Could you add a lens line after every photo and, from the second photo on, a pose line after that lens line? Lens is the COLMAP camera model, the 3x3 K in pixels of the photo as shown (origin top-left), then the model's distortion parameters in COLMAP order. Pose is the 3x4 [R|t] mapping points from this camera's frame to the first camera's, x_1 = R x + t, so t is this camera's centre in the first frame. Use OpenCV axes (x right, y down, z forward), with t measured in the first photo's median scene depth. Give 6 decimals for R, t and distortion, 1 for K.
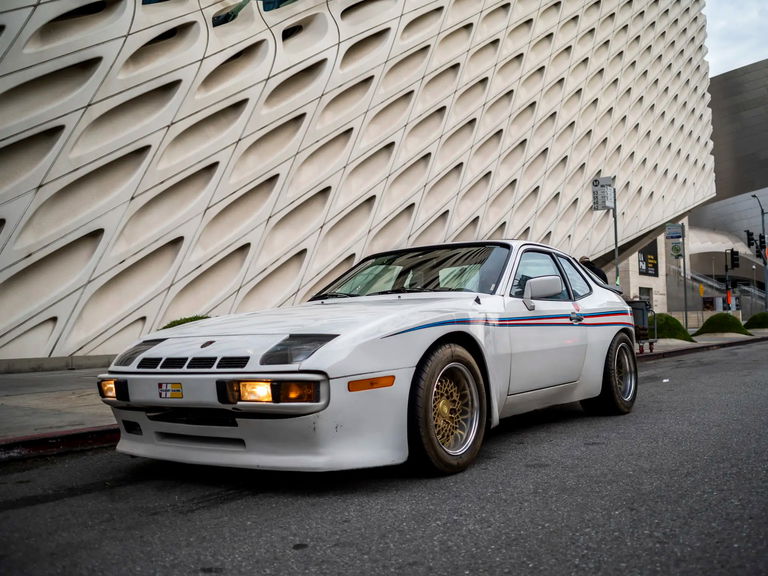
lens RADIAL K [[802.9, 0, 425.6], [0, 802.9, 289.4], [0, 0, 1]] dist [-0.099189, 0.137077]
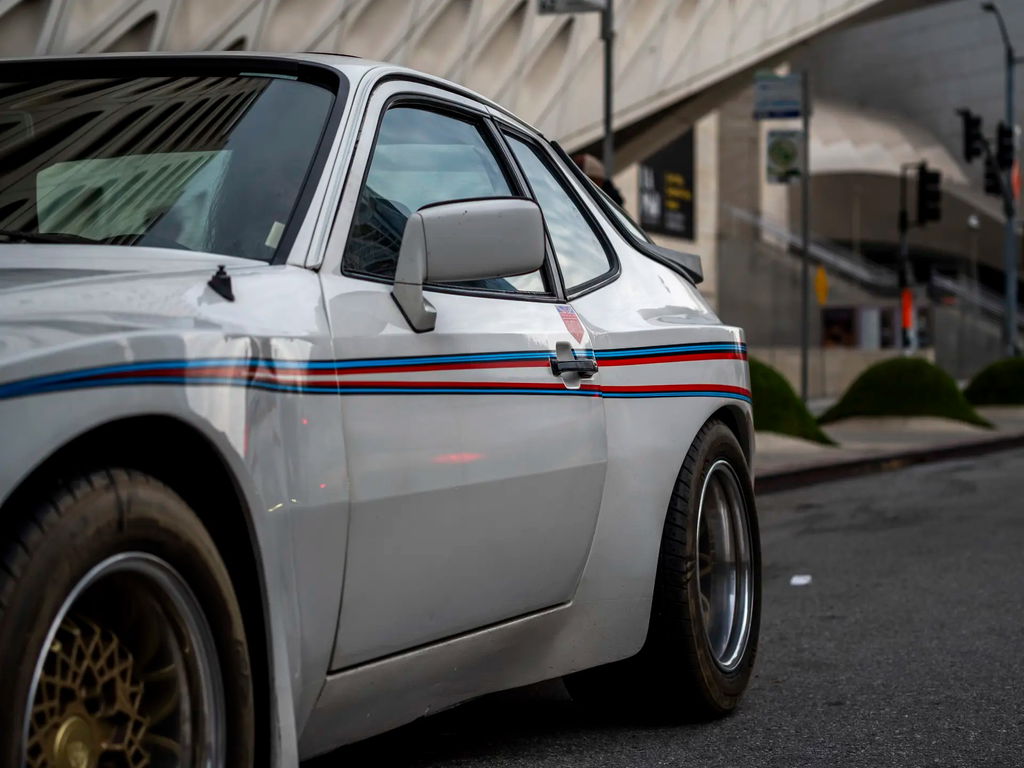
lens RADIAL K [[2156.6, 0, 512.0], [0, 2156.6, 384.0], [0, 0, 1]] dist [0.093500, 0.554688]
pose [[0.967605, 0.023682, 0.251356, -0.011104], [-0.036644, 0.998222, 0.047010, 0.008531], [-0.249796, -0.054698, 0.966752, 0.298758]]
